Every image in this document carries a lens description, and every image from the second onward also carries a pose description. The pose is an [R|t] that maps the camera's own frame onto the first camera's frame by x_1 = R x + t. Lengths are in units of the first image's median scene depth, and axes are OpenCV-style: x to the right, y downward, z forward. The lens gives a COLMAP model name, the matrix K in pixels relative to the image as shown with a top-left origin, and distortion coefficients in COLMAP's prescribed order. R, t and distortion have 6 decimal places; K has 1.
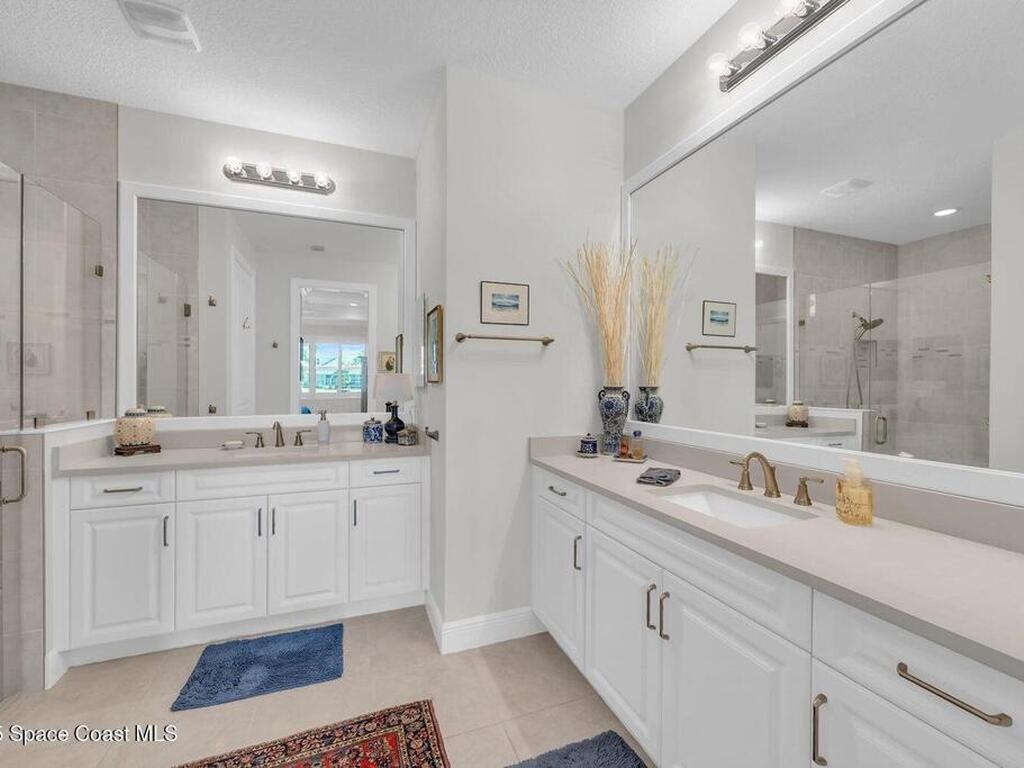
lens RADIAL K [[445.0, 0, 513.0], [0, 445.0, 379.1], [0, 0, 1]] dist [-0.002505, 0.000116]
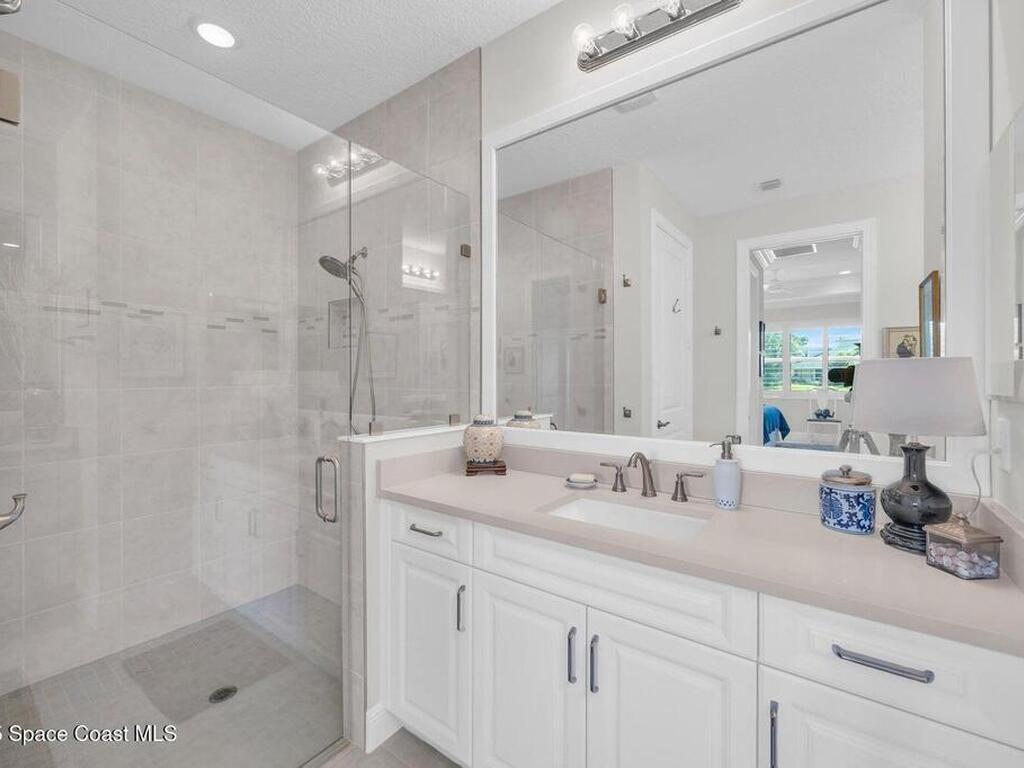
lens RADIAL K [[445.0, 0, 513.0], [0, 445.0, 379.1], [0, 0, 1]] dist [-0.002505, 0.000116]
pose [[0.540509, -0.000050, -0.841339, -0.142652], [0.008004, 0.999955, 0.005083, -0.000017], [0.841300, -0.009482, 0.540485, 0.545334]]
